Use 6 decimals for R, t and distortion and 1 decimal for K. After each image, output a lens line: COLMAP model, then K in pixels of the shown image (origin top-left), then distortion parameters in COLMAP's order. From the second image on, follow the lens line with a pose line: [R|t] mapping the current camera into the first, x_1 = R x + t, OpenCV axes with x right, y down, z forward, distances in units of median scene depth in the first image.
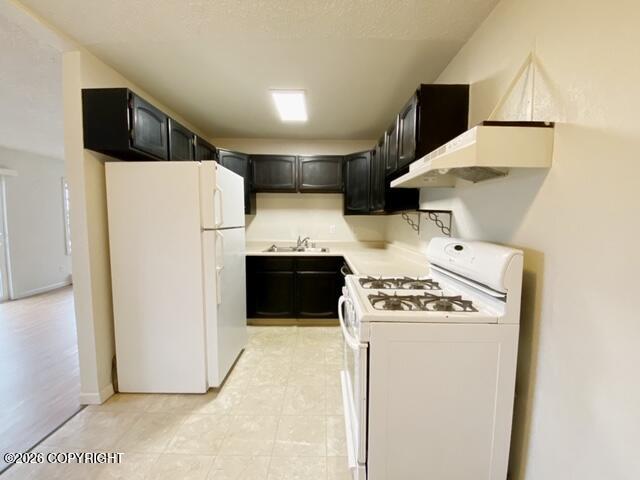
lens RADIAL K [[260.7, 0, 324.0], [0, 260.7, 237.7], [0, 0, 1]] dist [-0.014706, -0.002811]
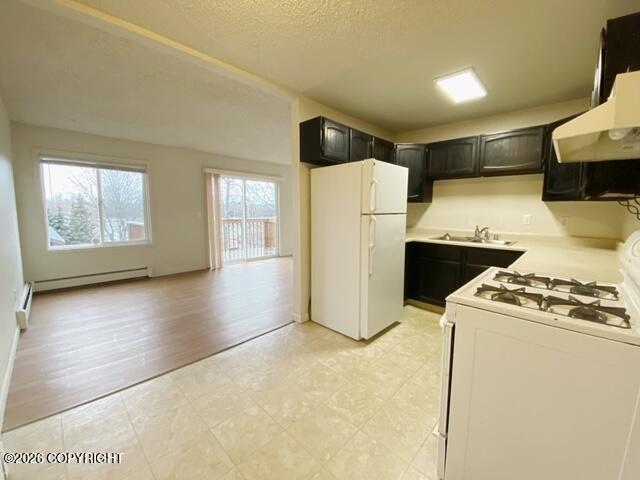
lens RADIAL K [[260.7, 0, 318.2], [0, 260.7, 241.7], [0, 0, 1]] dist [-0.014706, -0.002811]
pose [[0.702619, 0.083990, -0.706592, 0.254235], [-0.047288, 0.996326, 0.071408, 0.018981], [0.709993, -0.016760, 0.704009, -0.049364]]
